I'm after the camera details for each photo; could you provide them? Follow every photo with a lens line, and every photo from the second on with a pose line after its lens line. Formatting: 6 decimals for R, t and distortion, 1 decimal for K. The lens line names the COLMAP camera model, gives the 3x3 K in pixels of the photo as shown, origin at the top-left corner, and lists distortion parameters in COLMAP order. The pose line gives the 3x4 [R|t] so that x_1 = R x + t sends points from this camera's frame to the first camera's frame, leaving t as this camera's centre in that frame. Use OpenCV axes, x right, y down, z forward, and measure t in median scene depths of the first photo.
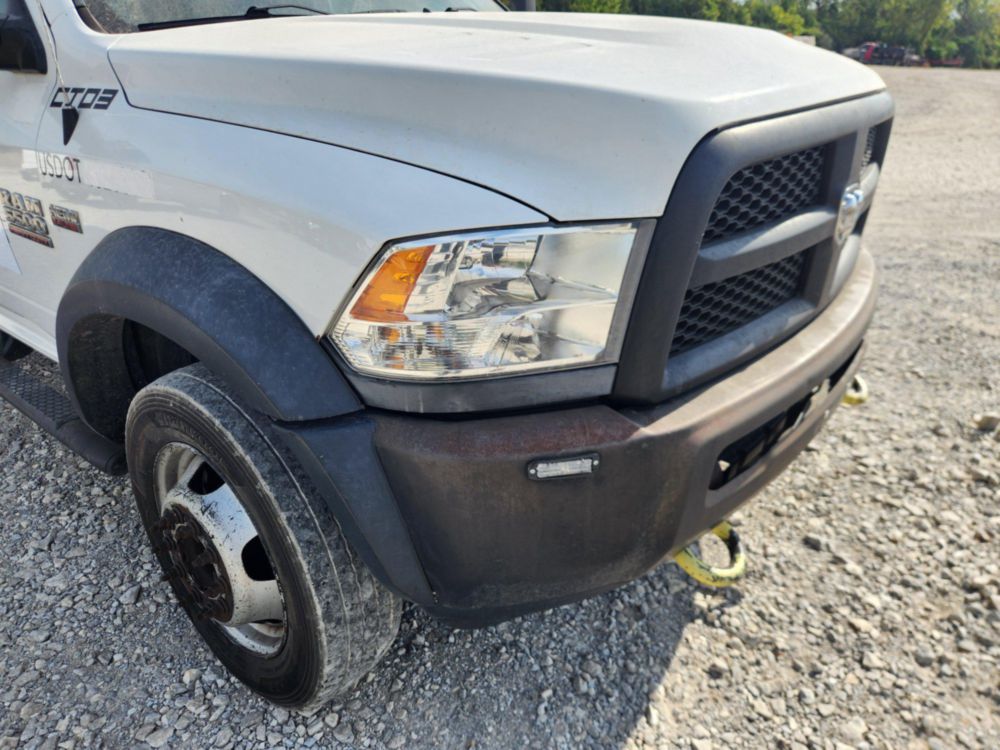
lens RADIAL K [[673.6, 0, 514.4], [0, 673.6, 362.8], [0, 0, 1]] dist [0.068122, -0.059892]
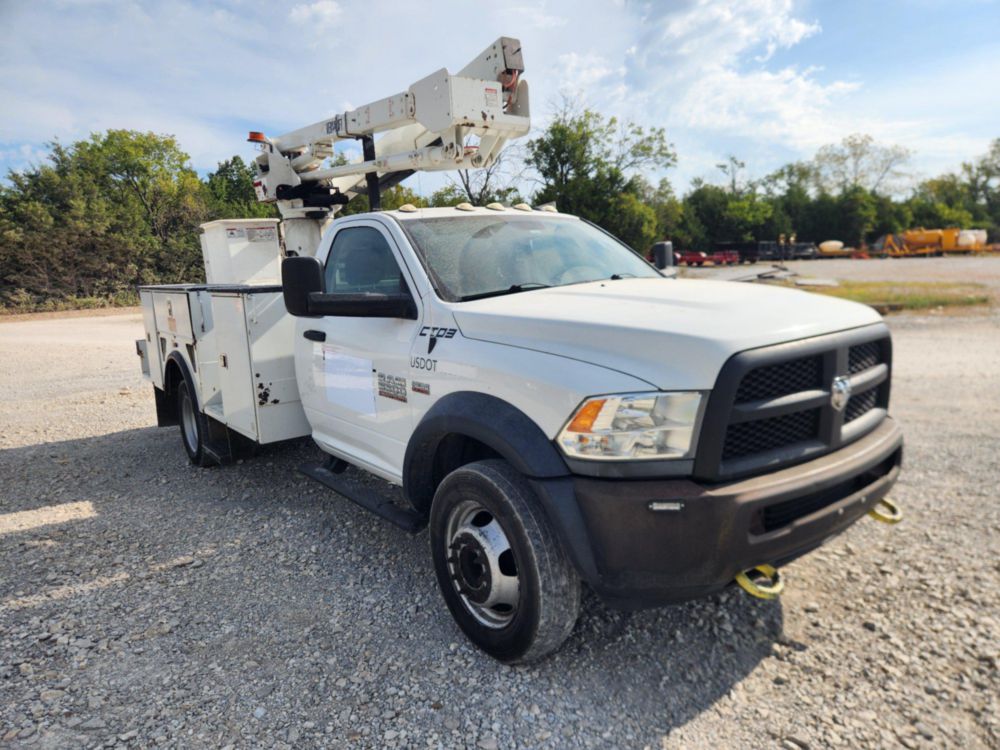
lens RADIAL K [[673.6, 0, 494.6], [0, 673.6, 362.2], [0, 0, 1]] dist [0.068122, -0.059892]
pose [[0.968129, 0.008083, -0.250322, 0.056678], [-0.073627, 0.964500, -0.253610, 0.207903], [0.239386, 0.263958, 0.934356, -0.838874]]
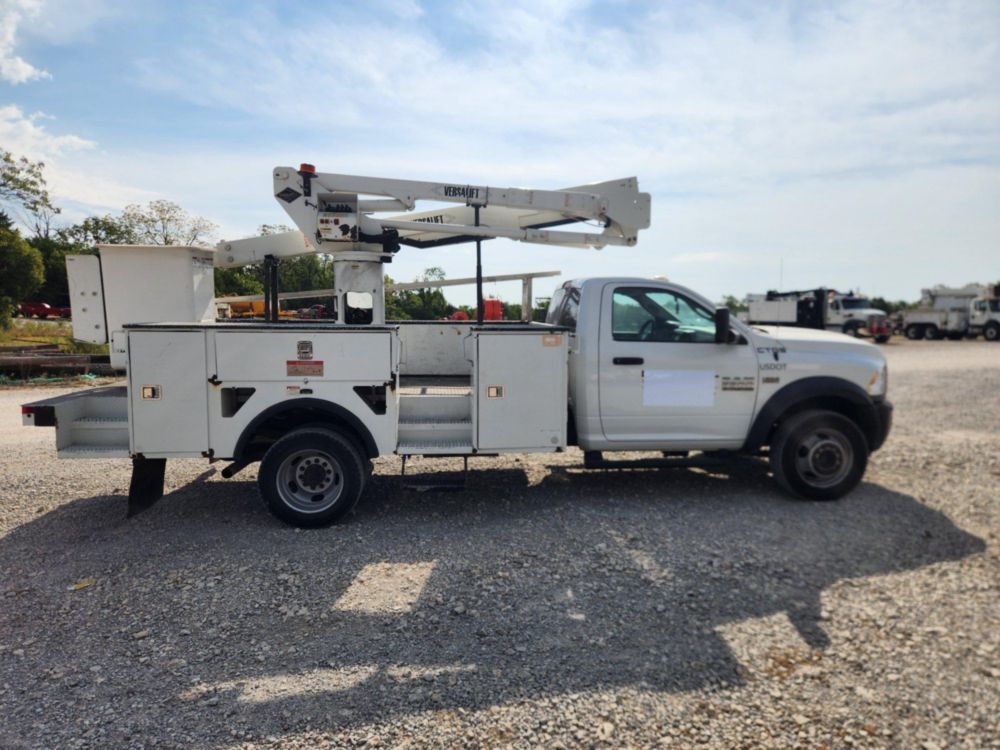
lens RADIAL K [[673.6, 0, 496.3], [0, 673.6, 377.2], [0, 0, 1]] dist [0.068122, -0.059892]
pose [[0.726794, -0.052743, 0.684827, -4.374597], [0.265215, 0.941271, -0.208975, 0.158281], [-0.633586, 0.333508, 0.698098, -0.672030]]
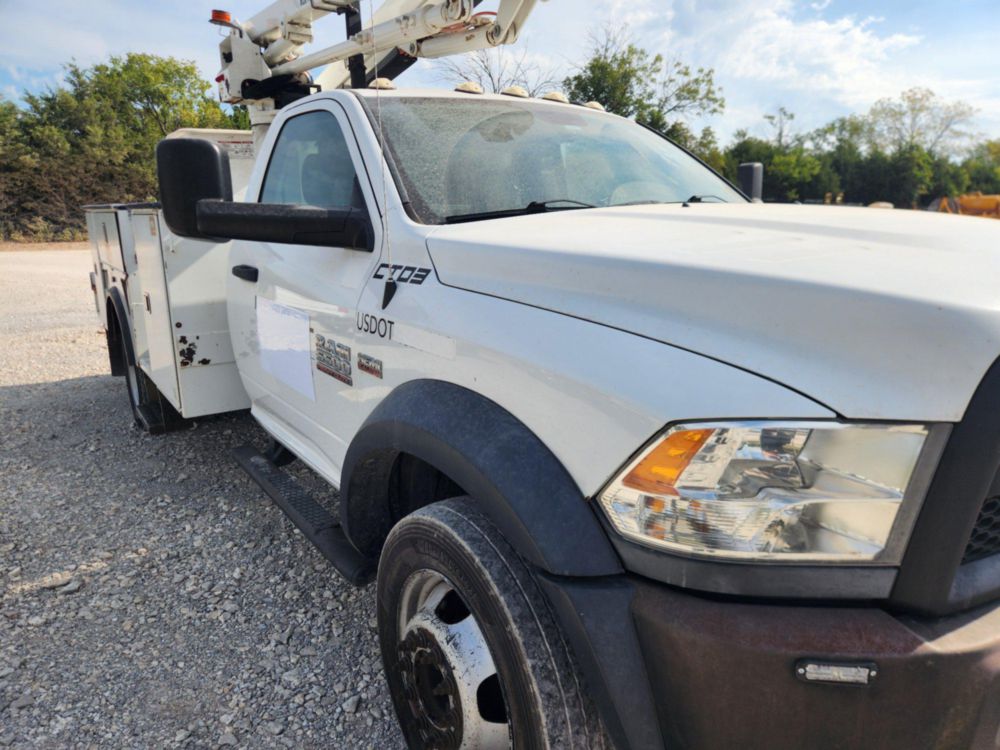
lens RADIAL K [[673.6, 0, 497.6], [0, 673.6, 366.5], [0, 0, 1]] dist [0.068122, -0.059892]
pose [[0.958427, 0.074071, -0.275556, -0.104257], [-0.125951, 0.976366, -0.175627, -0.025034], [0.256035, 0.203032, 0.945105, -0.081965]]
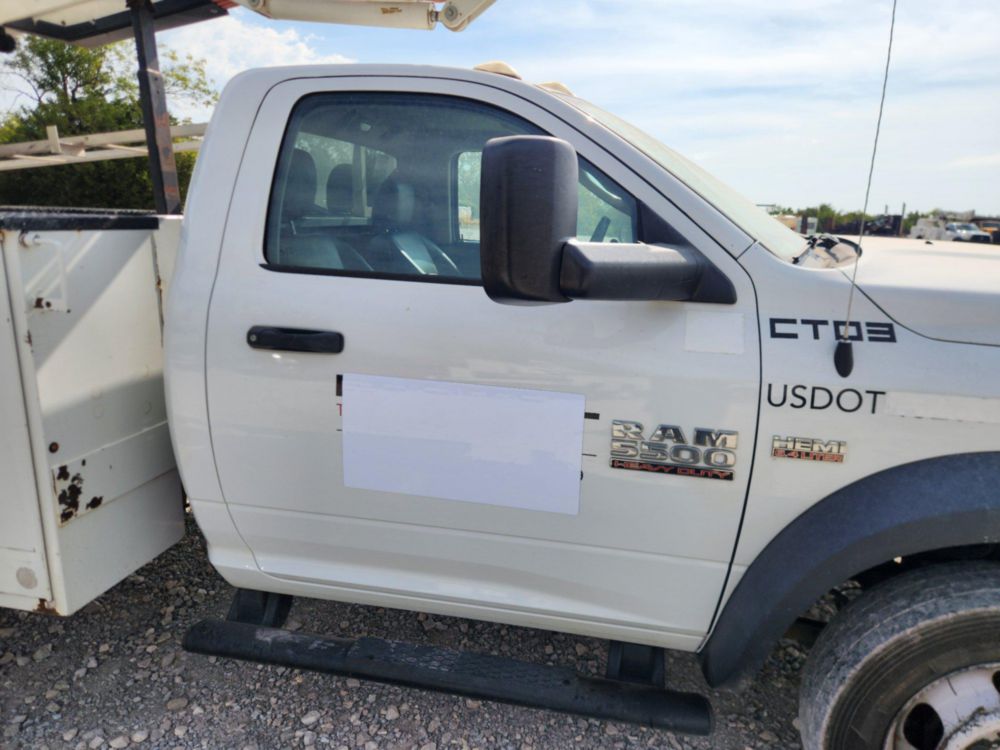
lens RADIAL K [[673.6, 0, 504.5], [0, 673.6, 362.7], [0, 0, 1]] dist [0.068122, -0.059892]
pose [[0.898993, -0.062384, 0.433497, -1.457843], [0.148515, 0.974580, -0.167741, -0.233947], [-0.412014, 0.215179, 0.885406, 0.307075]]
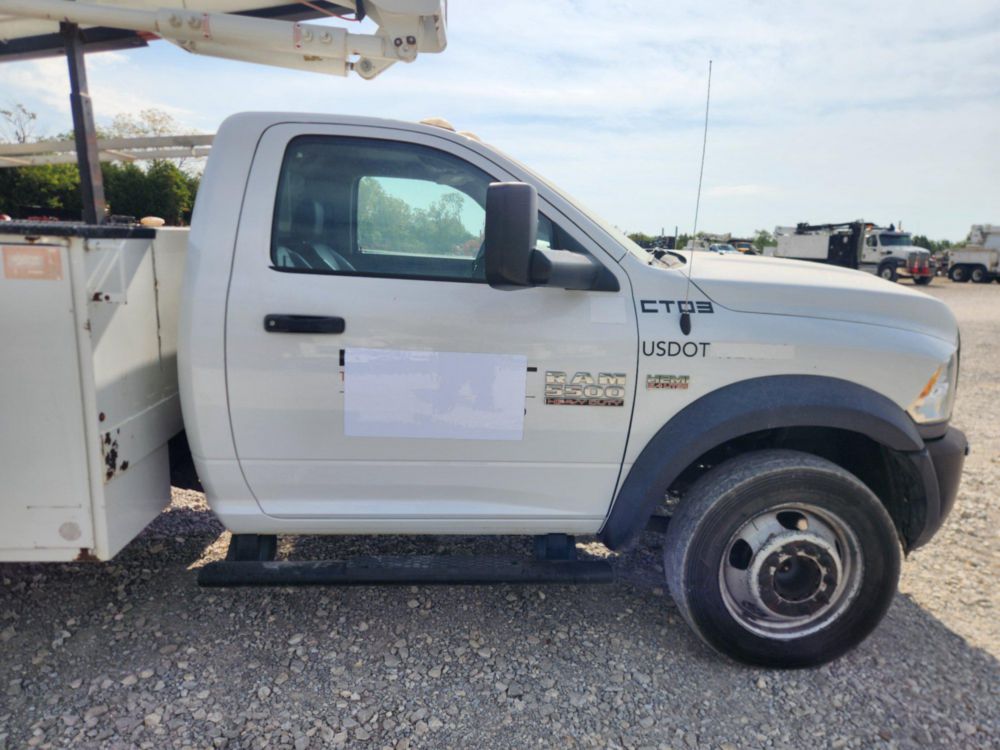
lens RADIAL K [[673.6, 0, 500.8], [0, 673.6, 361.8], [0, 0, 1]] dist [0.068122, -0.059892]
pose [[0.749617, -0.082994, 0.656648, -1.932116], [0.229940, 0.962968, -0.140785, -0.128846], [-0.620647, 0.256525, 0.740940, 0.110284]]
